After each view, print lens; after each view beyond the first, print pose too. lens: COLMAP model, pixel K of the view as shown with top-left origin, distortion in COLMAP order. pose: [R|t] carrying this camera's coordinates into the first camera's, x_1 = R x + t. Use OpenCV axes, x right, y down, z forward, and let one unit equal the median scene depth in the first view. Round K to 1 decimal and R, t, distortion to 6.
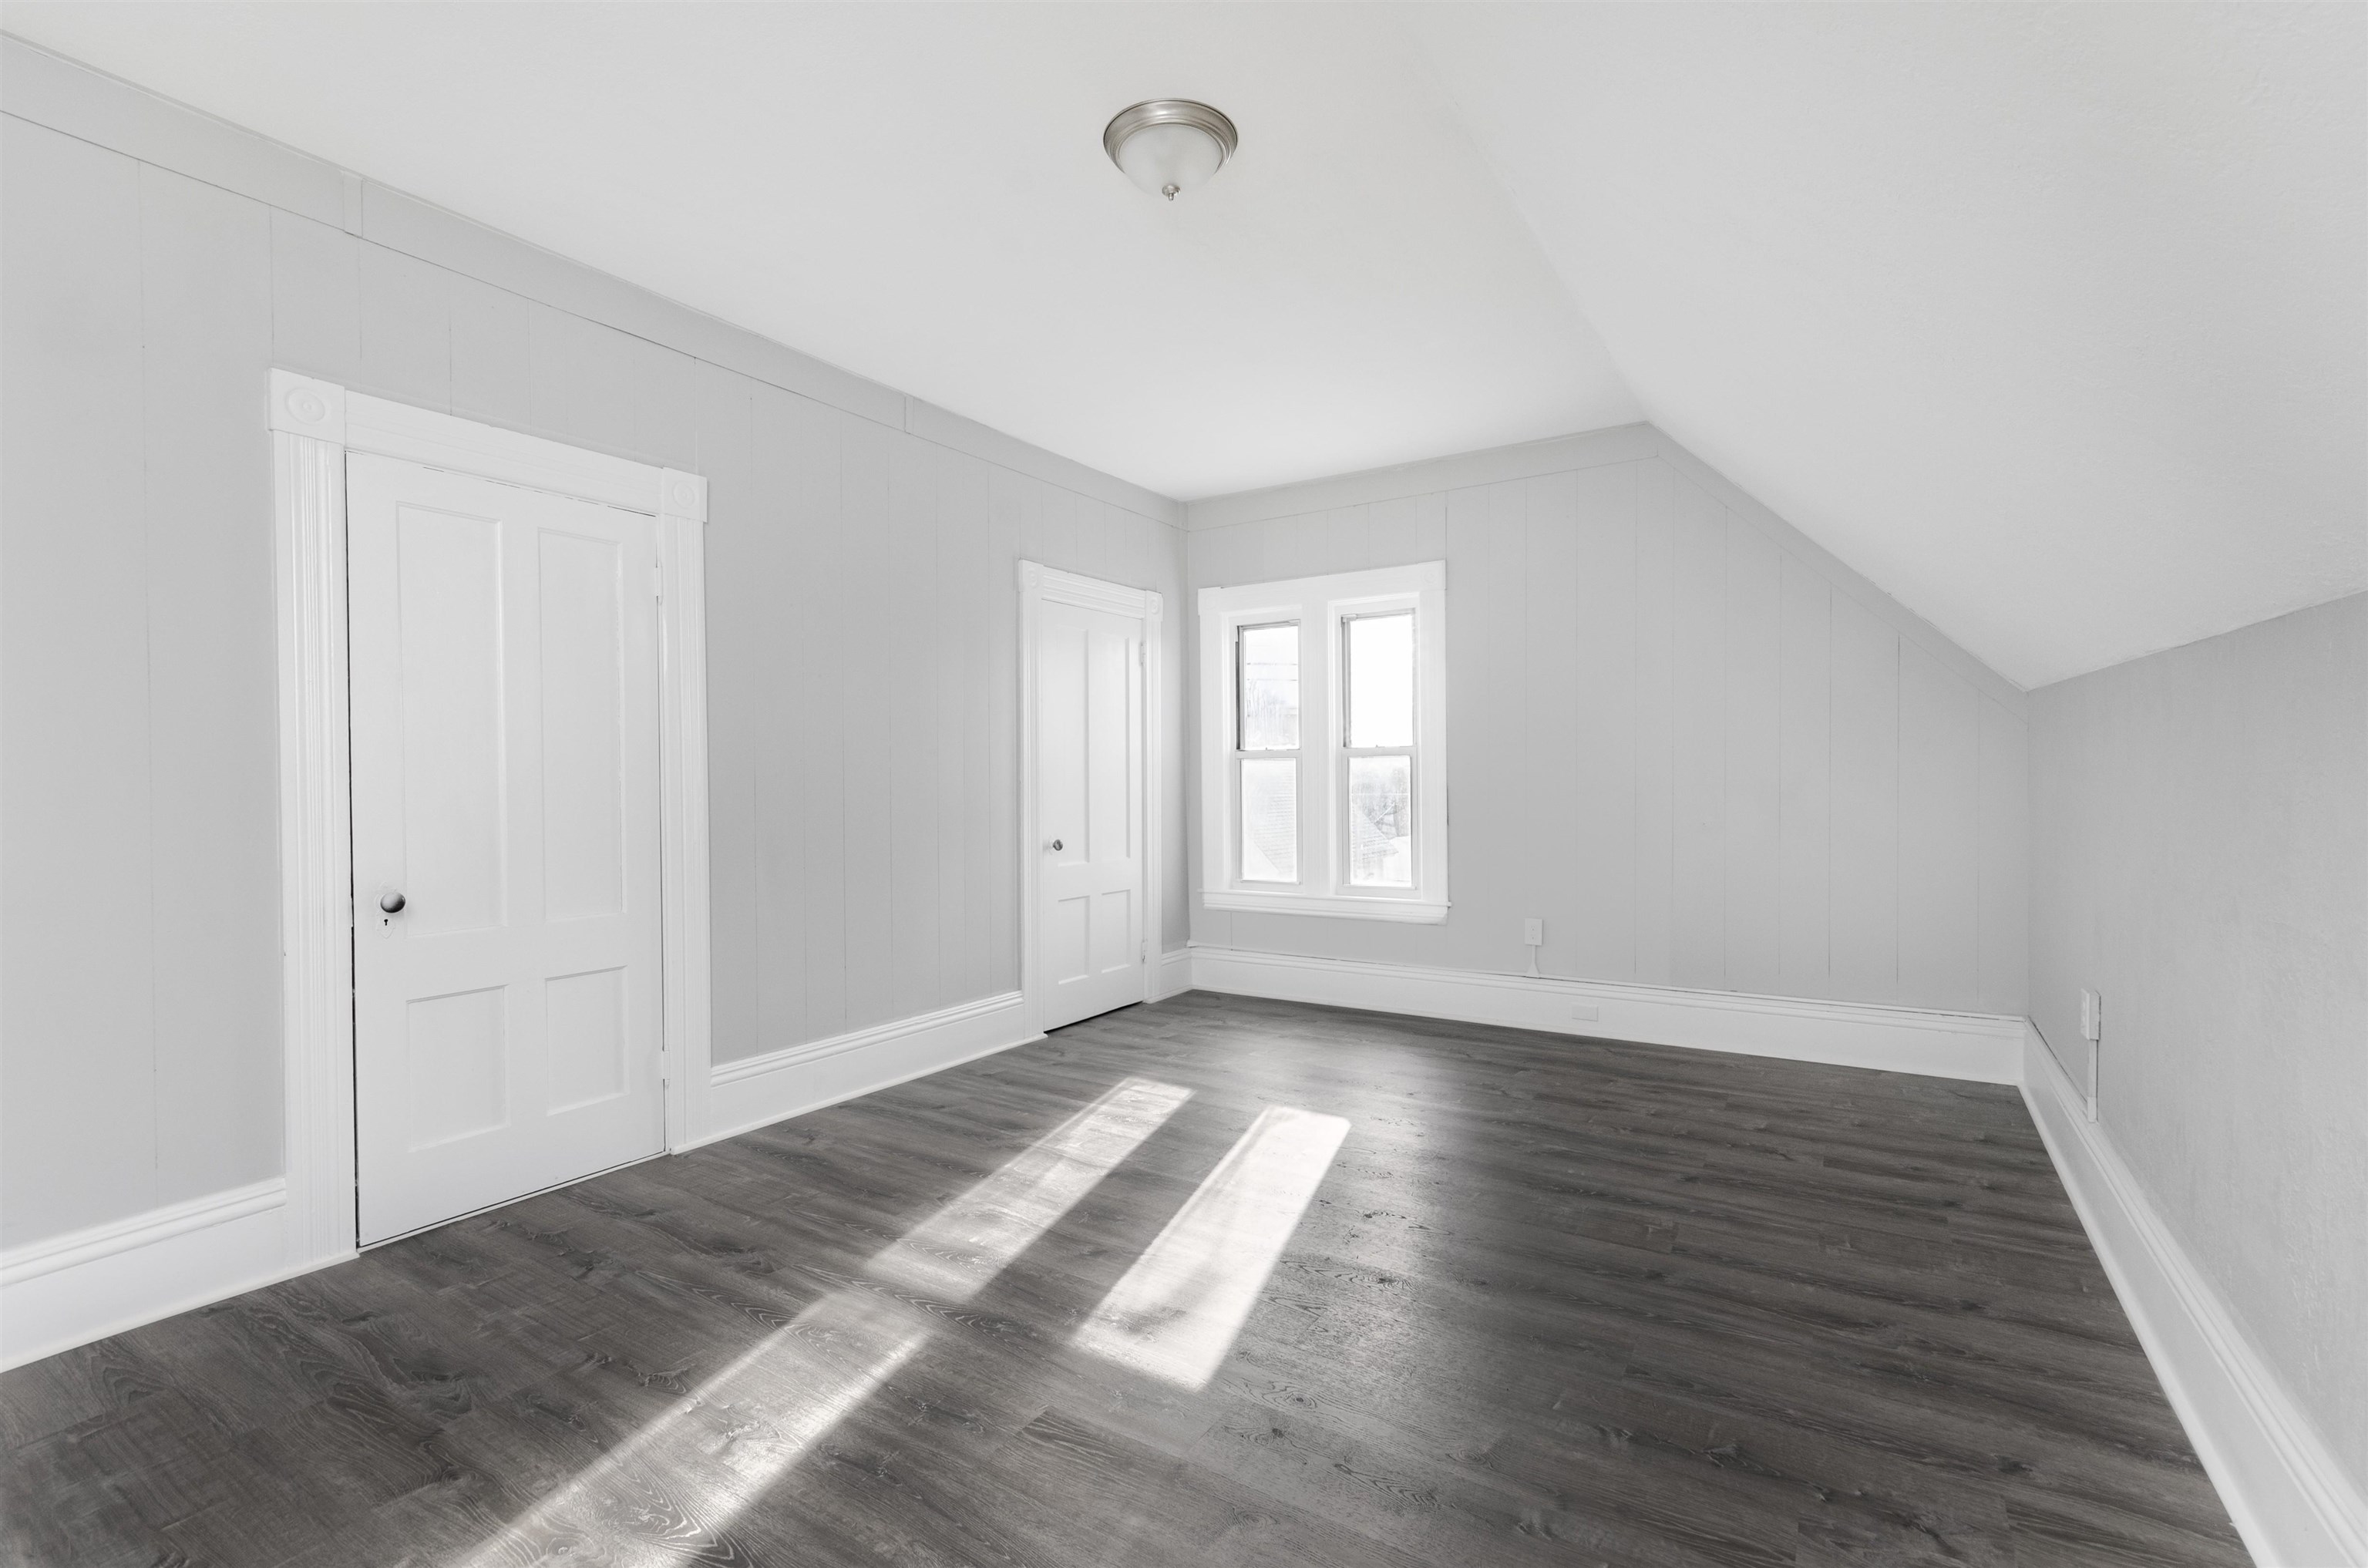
lens RADIAL K [[1049.7, 0, 1183.0], [0, 1049.7, 771.4], [0, 0, 1]] dist [0.001166, 0.000314]
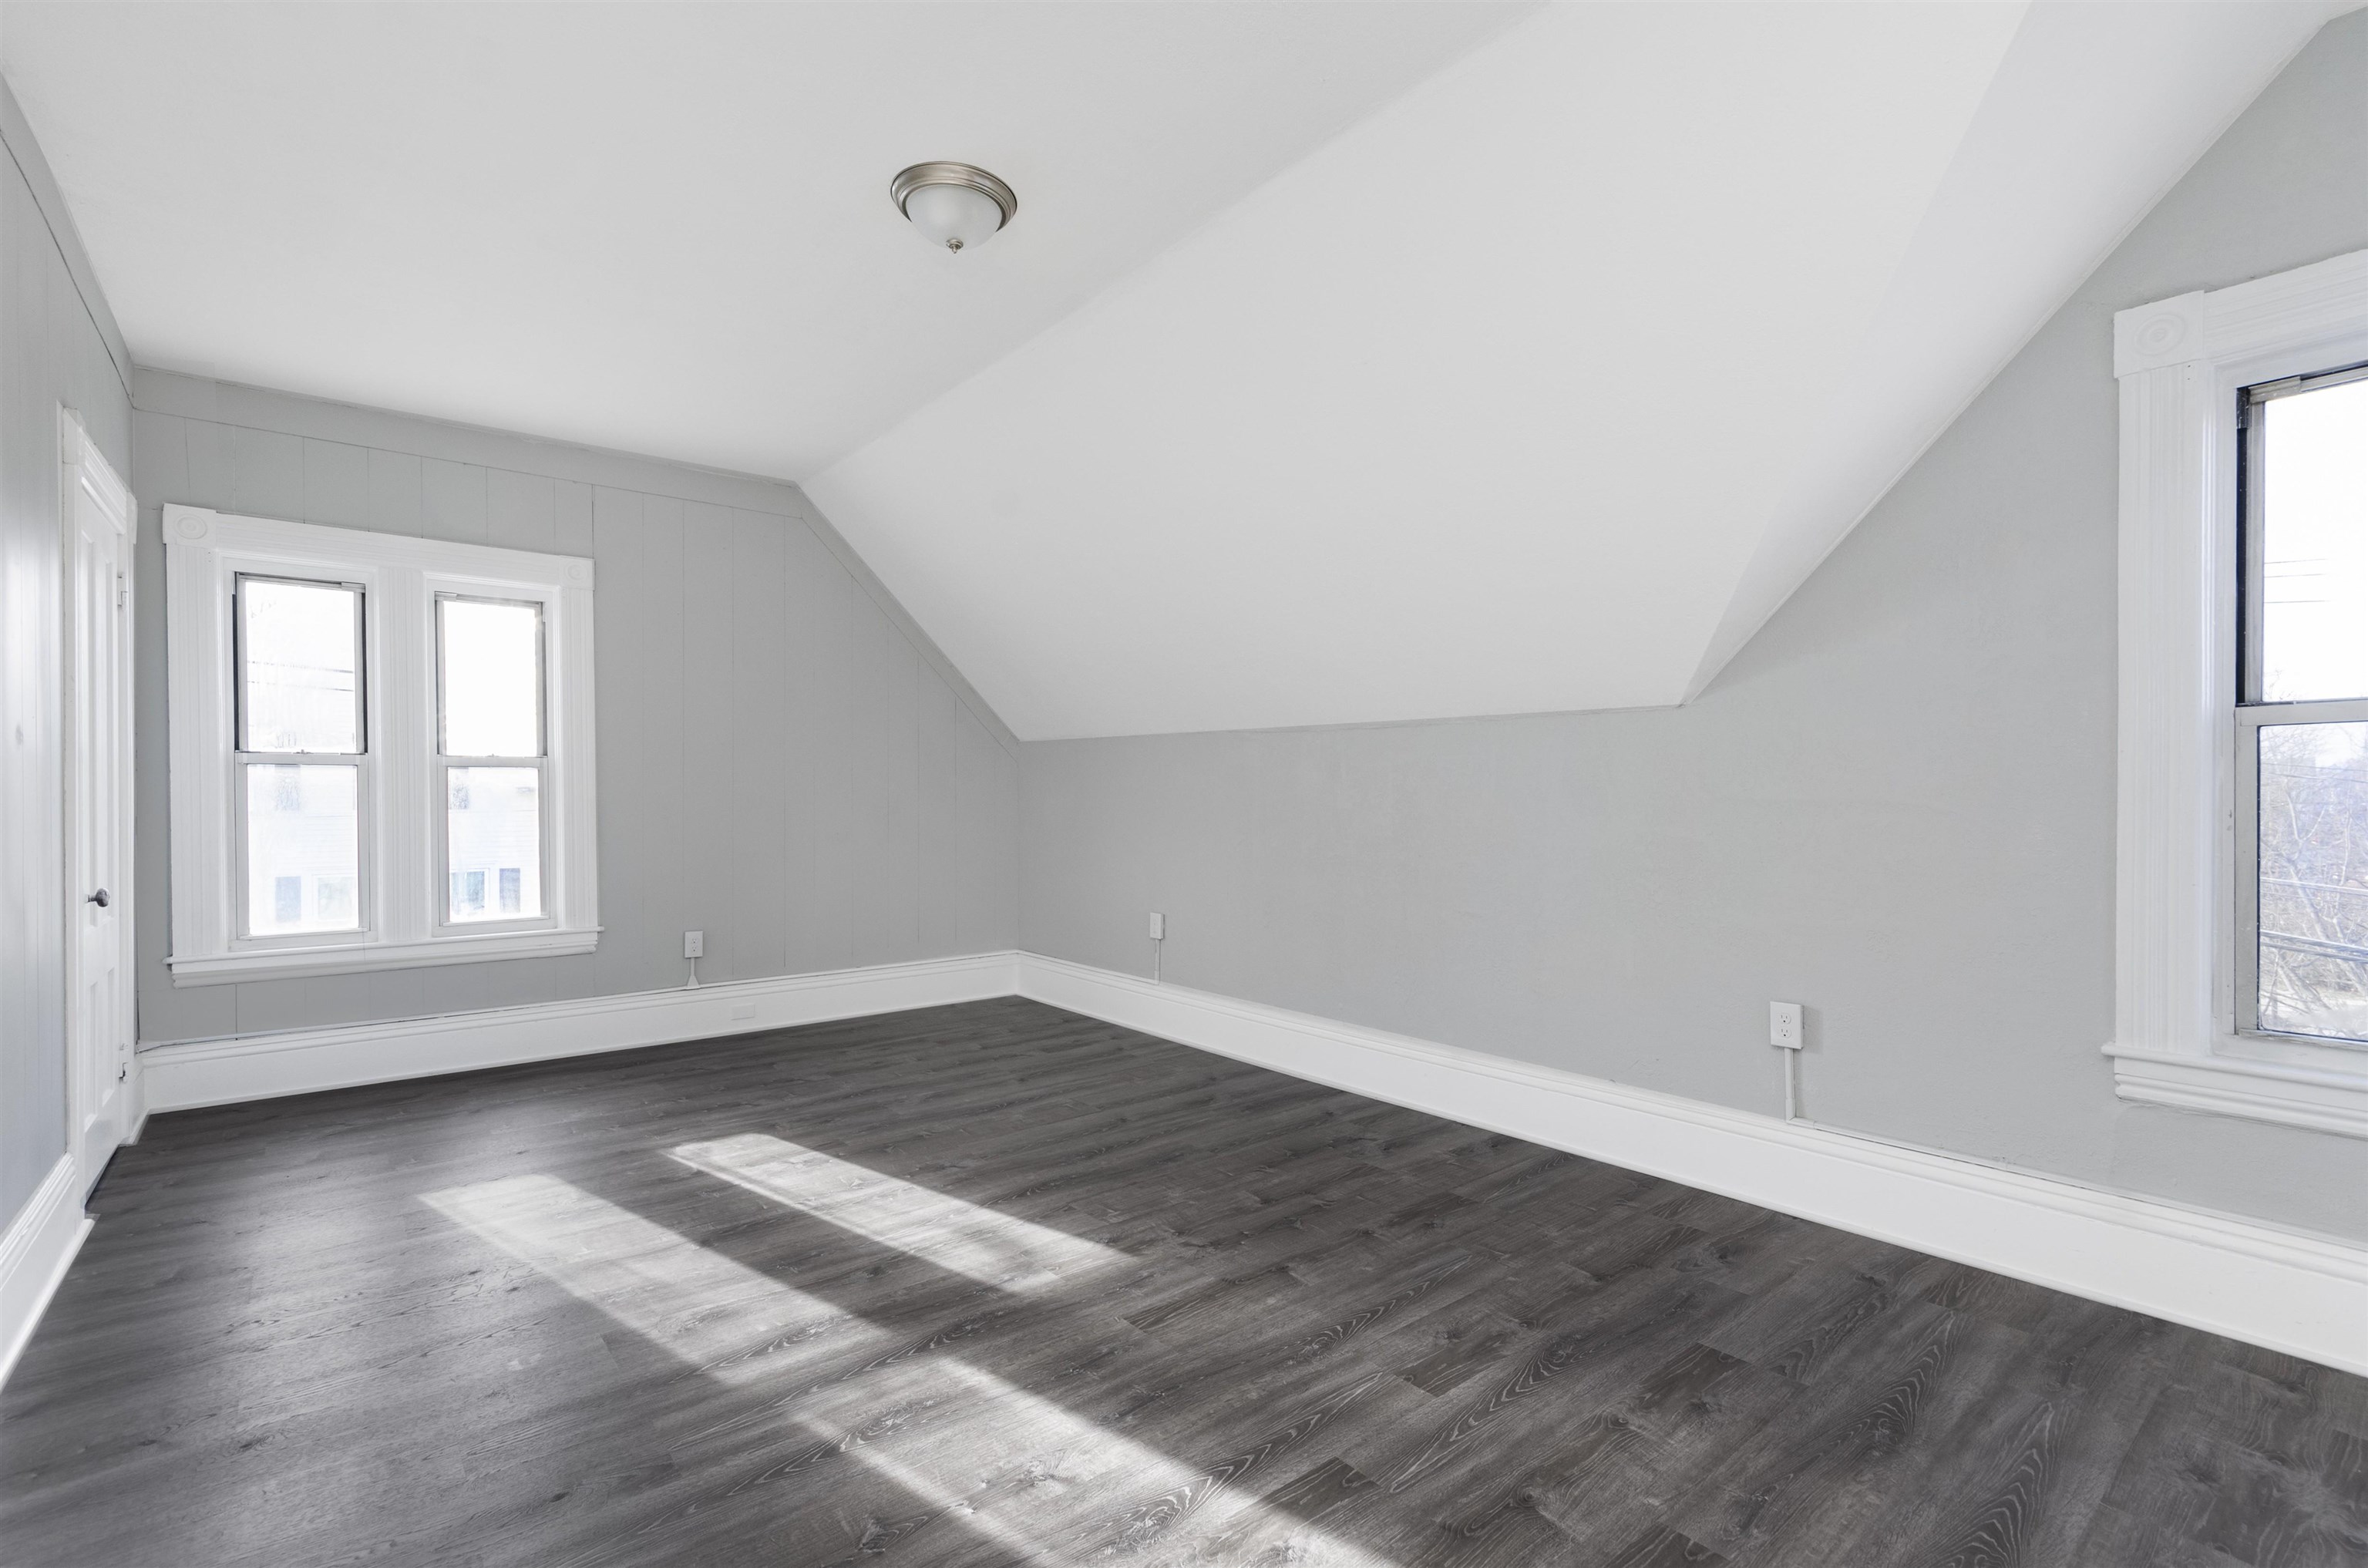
lens RADIAL K [[1049.7, 0, 1181.9], [0, 1049.7, 805.1], [0, 0, 1]] dist [0.001166, 0.000314]
pose [[0.306794, 0.002002, 0.951774, -0.858999], [-0.011951, 0.999927, 0.001749, 0.014935], [-0.951701, -0.011911, 0.306795, 0.396920]]
